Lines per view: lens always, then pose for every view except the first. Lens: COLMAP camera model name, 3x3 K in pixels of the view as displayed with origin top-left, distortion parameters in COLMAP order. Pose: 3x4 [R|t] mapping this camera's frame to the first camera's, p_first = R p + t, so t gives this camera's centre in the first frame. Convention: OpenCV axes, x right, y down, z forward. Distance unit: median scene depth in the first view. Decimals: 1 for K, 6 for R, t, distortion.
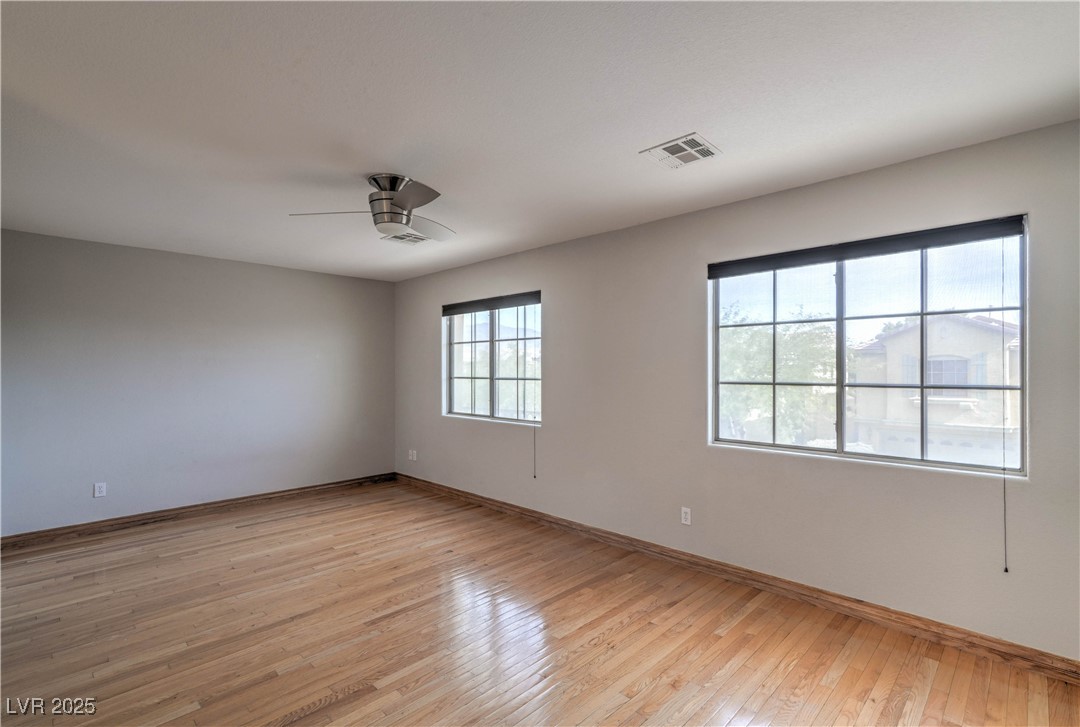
lens RADIAL K [[494.3, 0, 538.2], [0, 494.3, 365.9], [0, 0, 1]] dist [0.005516, 0.002268]
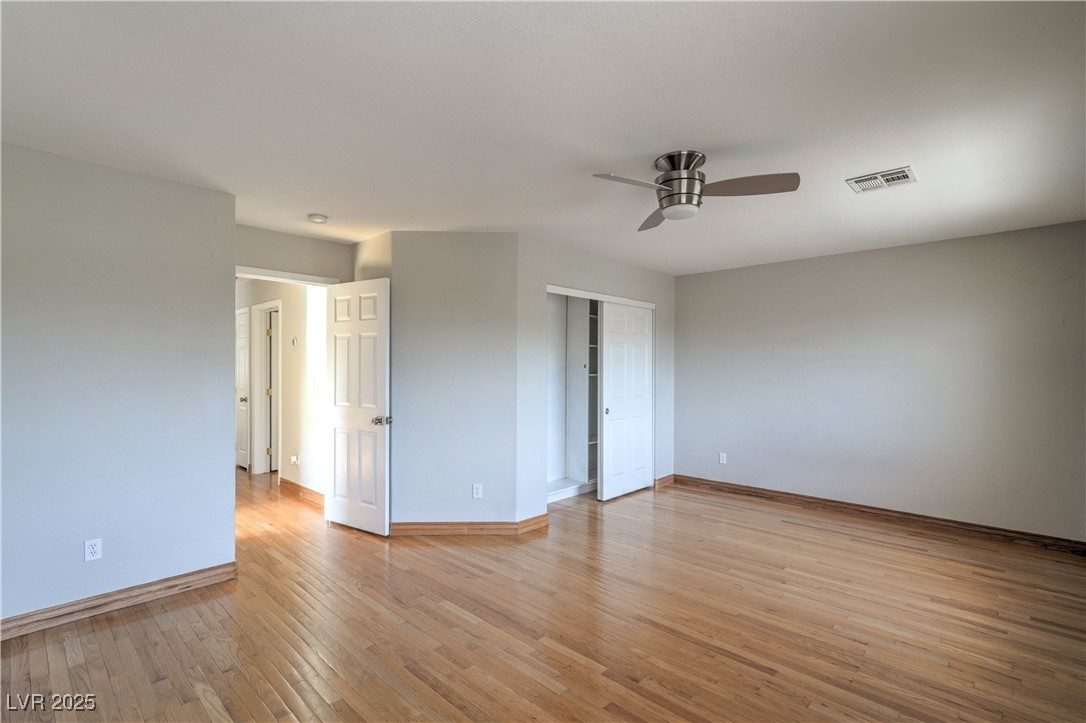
lens RADIAL K [[497.0, 0, 541.2], [0, 497.0, 364.3], [0, 0, 1]] dist [0.005516, 0.002268]
pose [[0.021272, -0.005448, -0.999759, 0.404868], [0.004722, 0.999975, -0.005349, 0.004901], [0.999763, -0.004607, 0.021297, 0.470591]]
